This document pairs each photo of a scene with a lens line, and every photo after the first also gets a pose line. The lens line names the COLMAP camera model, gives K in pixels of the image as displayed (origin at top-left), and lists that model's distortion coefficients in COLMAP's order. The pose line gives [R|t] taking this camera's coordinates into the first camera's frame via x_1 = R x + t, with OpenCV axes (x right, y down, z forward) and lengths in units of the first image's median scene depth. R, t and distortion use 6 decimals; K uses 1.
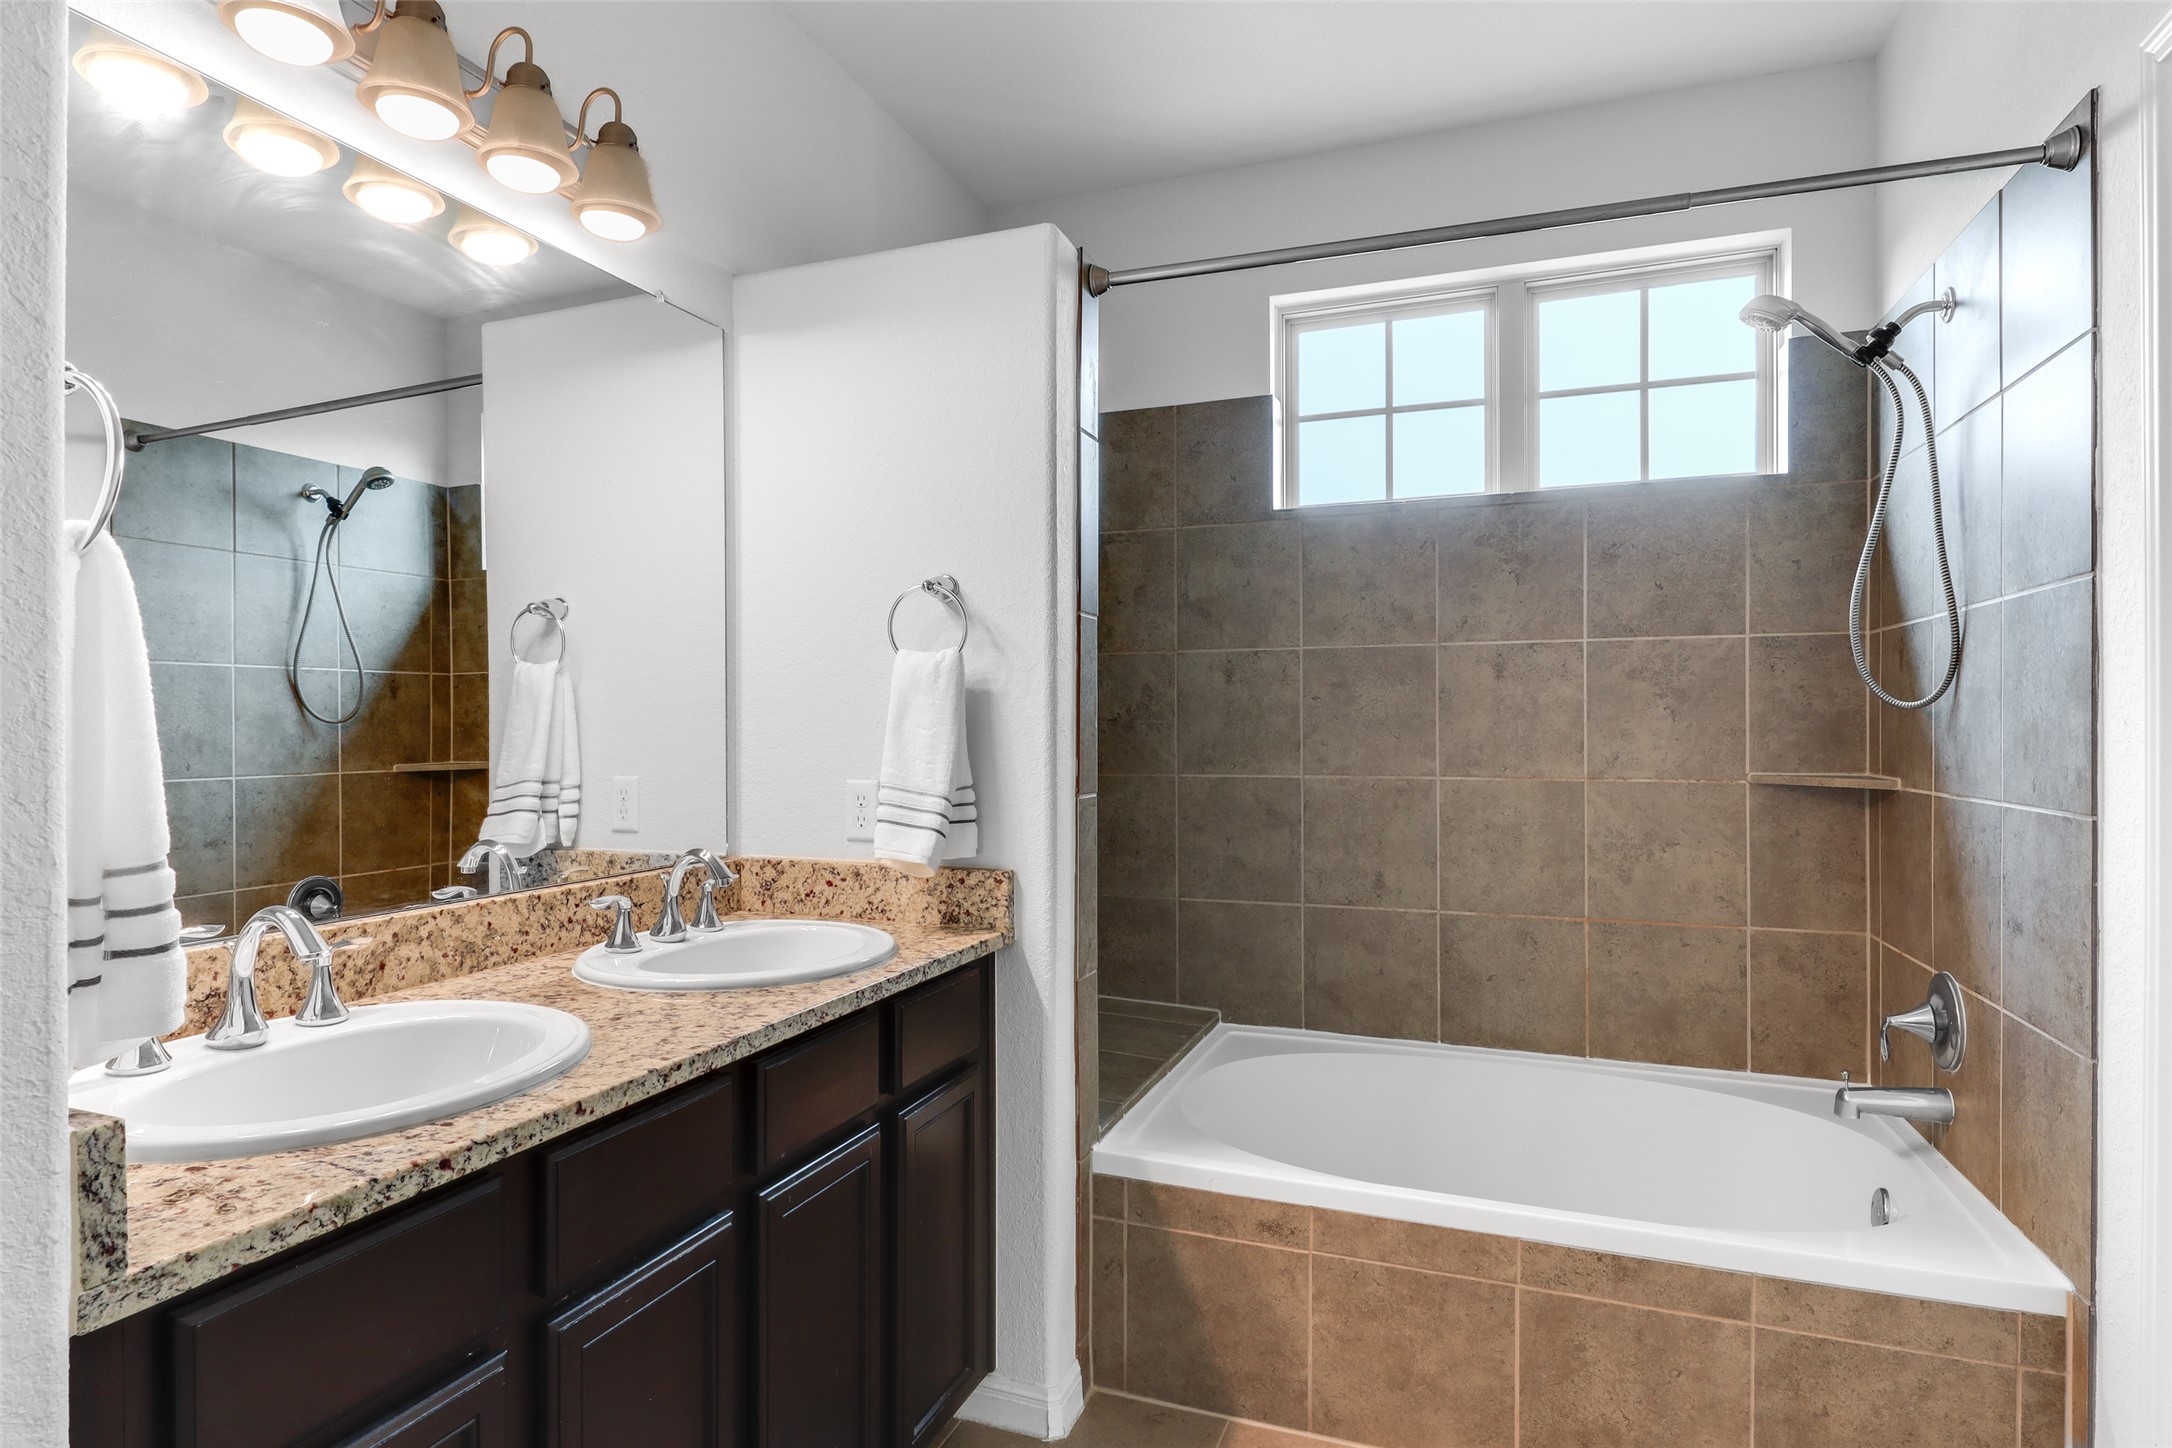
lens RADIAL K [[1127.8, 0, 1086.0], [0, 1127.8, 724.0], [0, 0, 1]] dist [0.003513, -0.000537]
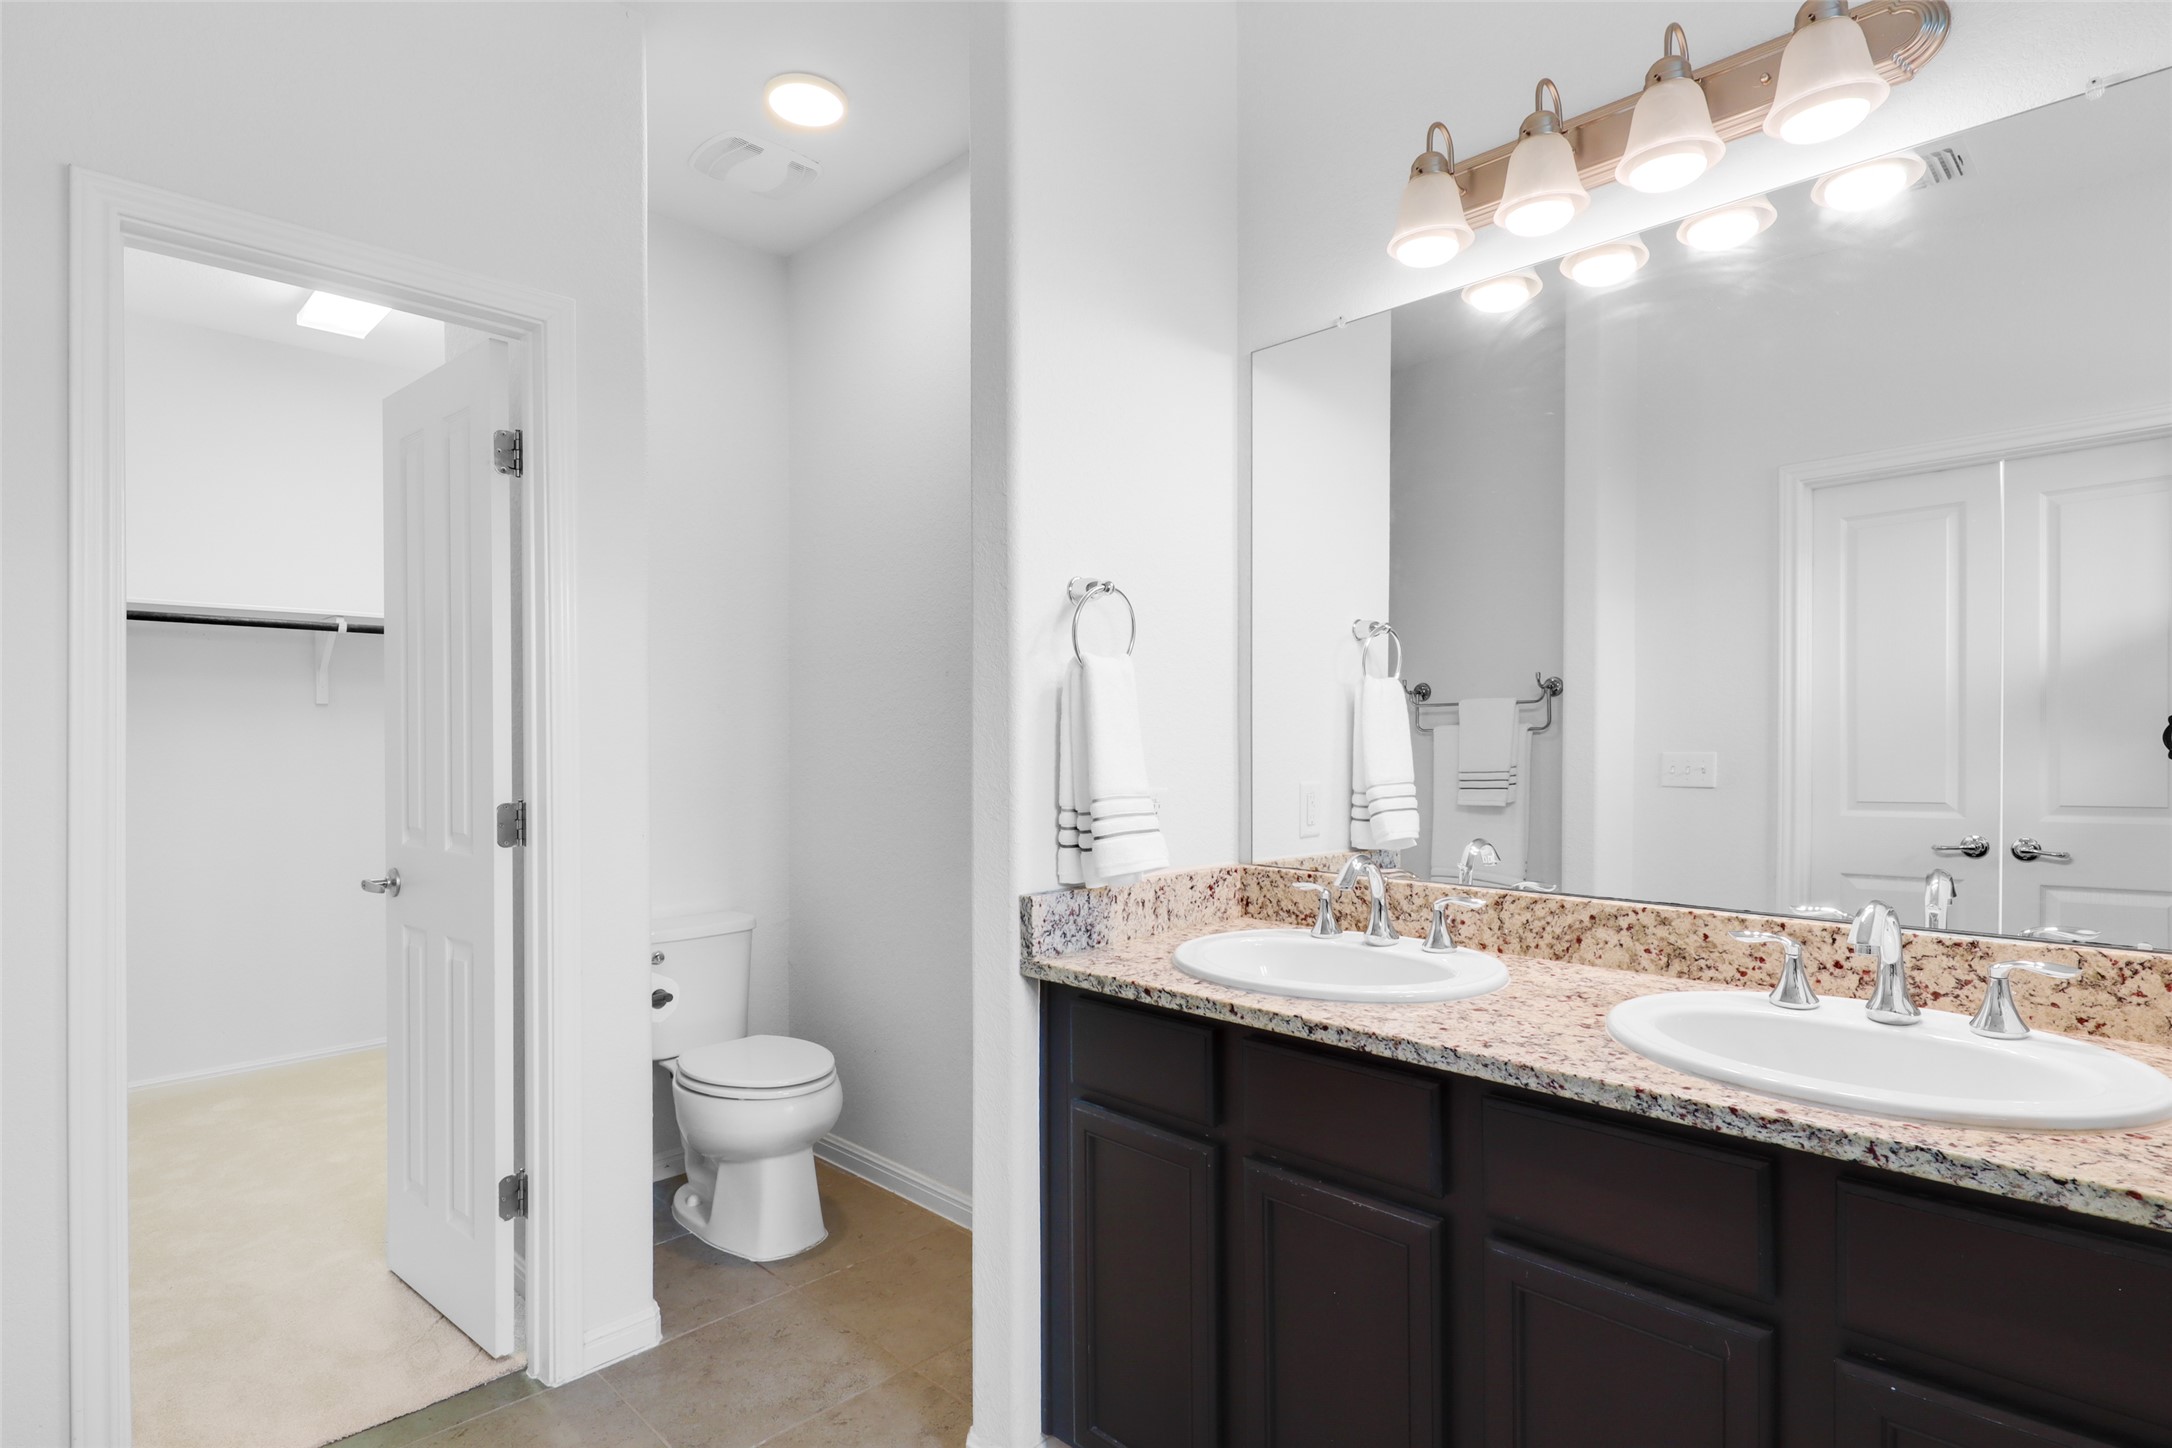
lens RADIAL K [[1127.8, 0, 1086.0], [0, 1127.8, 724.0], [0, 0, 1]] dist [0.003513, -0.000537]
pose [[-0.394843, -0.007211, -0.918720, 0.670608], [0.007844, 0.999906, -0.011219, -0.000937], [0.918715, -0.011636, -0.394749, 1.015124]]
